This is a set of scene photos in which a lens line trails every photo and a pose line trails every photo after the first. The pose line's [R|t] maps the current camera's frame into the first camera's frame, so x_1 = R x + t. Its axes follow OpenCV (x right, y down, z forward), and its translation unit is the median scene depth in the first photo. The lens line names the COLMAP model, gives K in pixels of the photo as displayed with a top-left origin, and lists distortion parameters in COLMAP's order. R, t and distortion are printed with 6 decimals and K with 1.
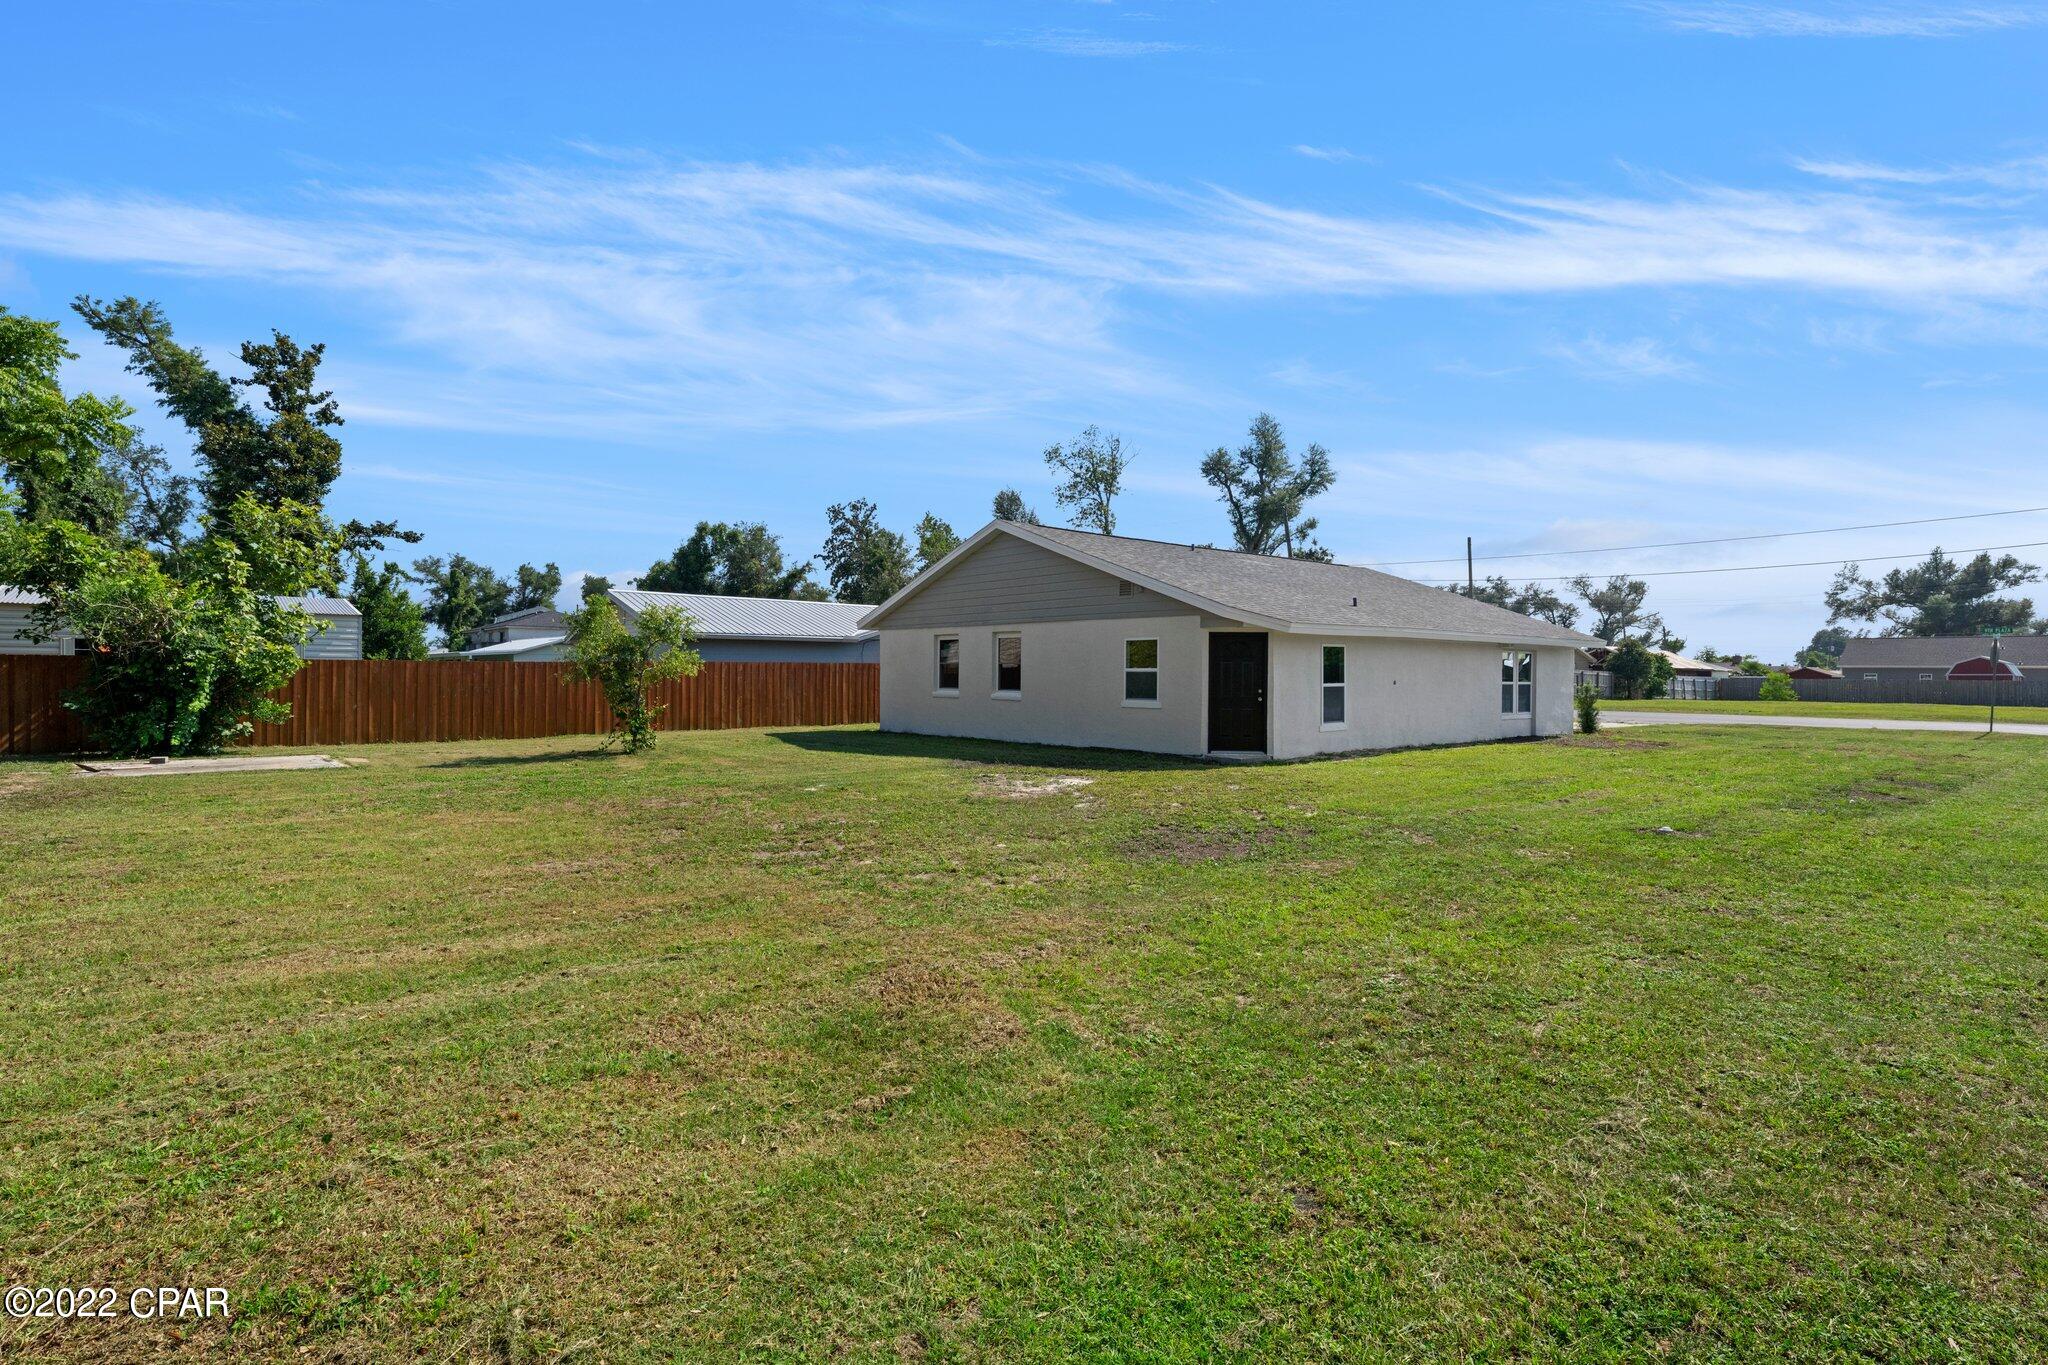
lens RADIAL K [[998.7, 0, 1018.4], [0, 998.7, 690.4], [0, 0, 1]] dist [0.013465, 0.000297]
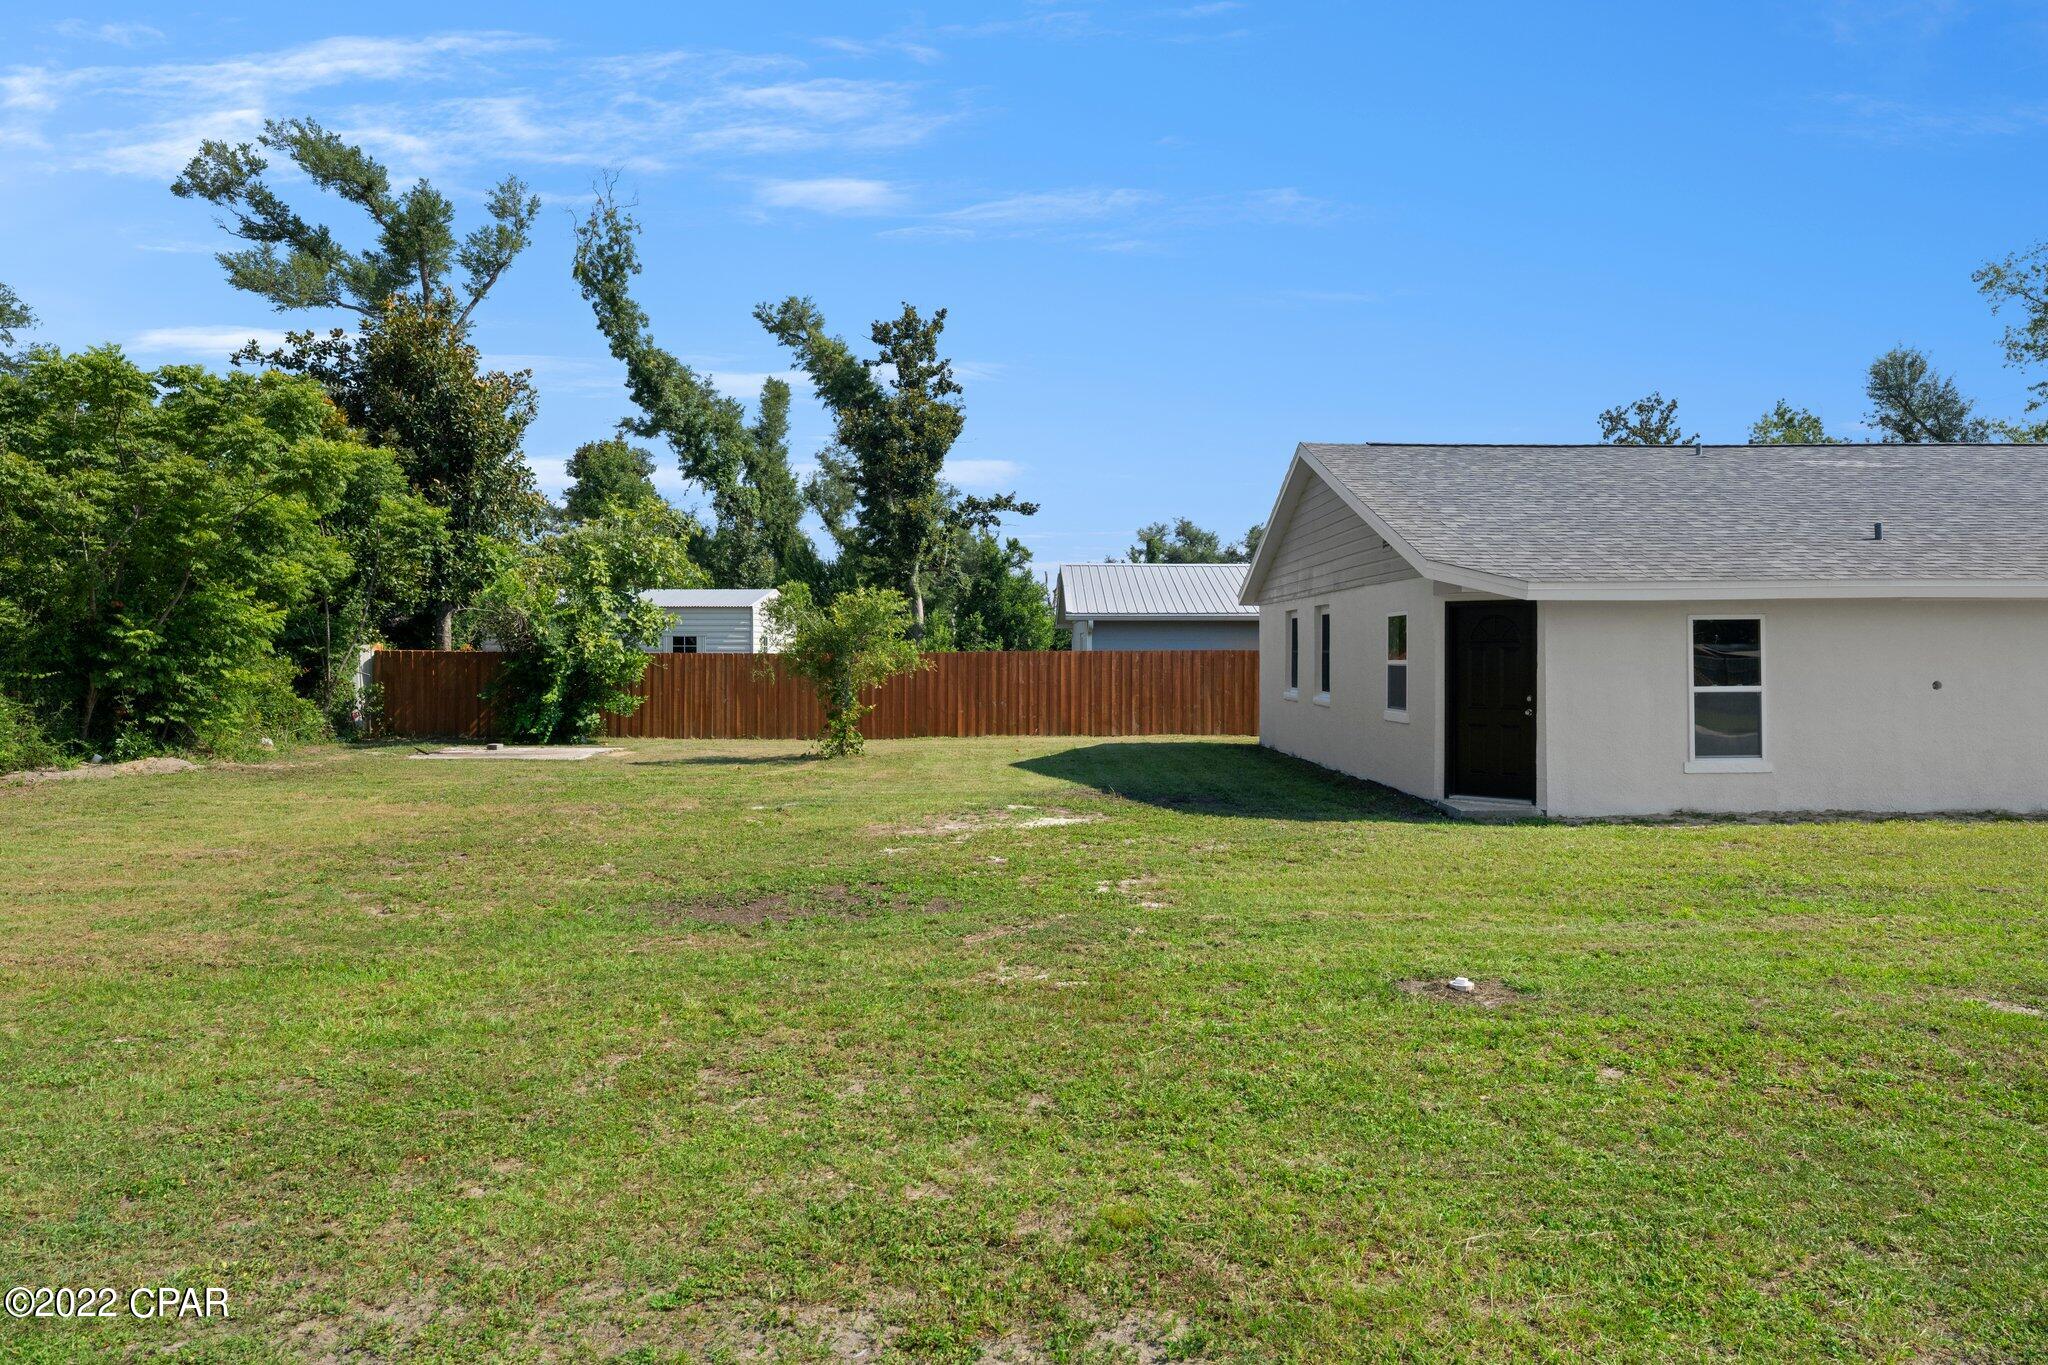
lens RADIAL K [[1382.0, 0, 1043.7], [0, 1382.0, 676.6], [0, 0, 1]] dist [0.031334, -0.002974]
pose [[0.778555, 0.004550, -0.627560, 0.345033], [-0.007185, 0.999973, -0.001665, -0.005675], [0.627535, 0.005806, 0.778566, 0.117530]]
